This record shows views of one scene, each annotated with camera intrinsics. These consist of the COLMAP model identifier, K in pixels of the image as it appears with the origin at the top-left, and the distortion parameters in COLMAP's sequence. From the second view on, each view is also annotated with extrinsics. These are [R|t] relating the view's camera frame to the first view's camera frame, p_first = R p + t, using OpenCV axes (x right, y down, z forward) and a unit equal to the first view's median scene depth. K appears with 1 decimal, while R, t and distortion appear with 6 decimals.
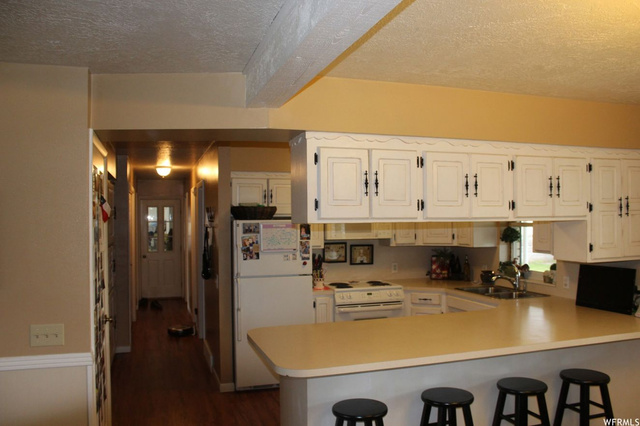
lens RADIAL K [[529.3, 0, 320.0], [0, 529.3, 213.0], [0, 0, 1]] dist [-0.156414, 0.129212]
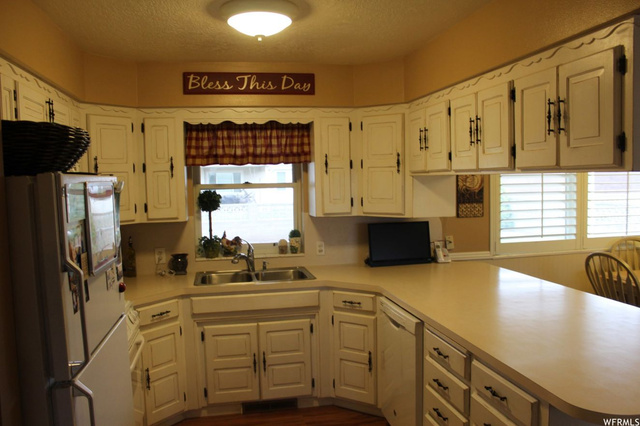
lens RADIAL K [[529.3, 0, 320.0], [0, 529.3, 213.0], [0, 0, 1]] dist [-0.156414, 0.129212]
pose [[0.116342, -0.064679, 0.991101, -0.381207], [0.017549, 0.997855, 0.063060, 0.015214], [-0.993054, 0.010056, 0.117228, 0.803126]]
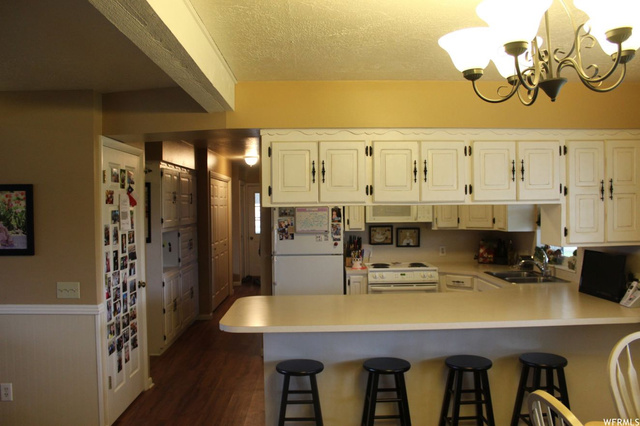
lens RADIAL K [[529.3, 0, 320.0], [0, 529.3, 213.0], [0, 0, 1]] dist [-0.156414, 0.129212]
pose [[0.958006, 0.001358, -0.286746, 0.253304], [0.006853, 0.999595, 0.027627, 0.000740], [0.286667, -0.028432, 0.957608, -0.054573]]
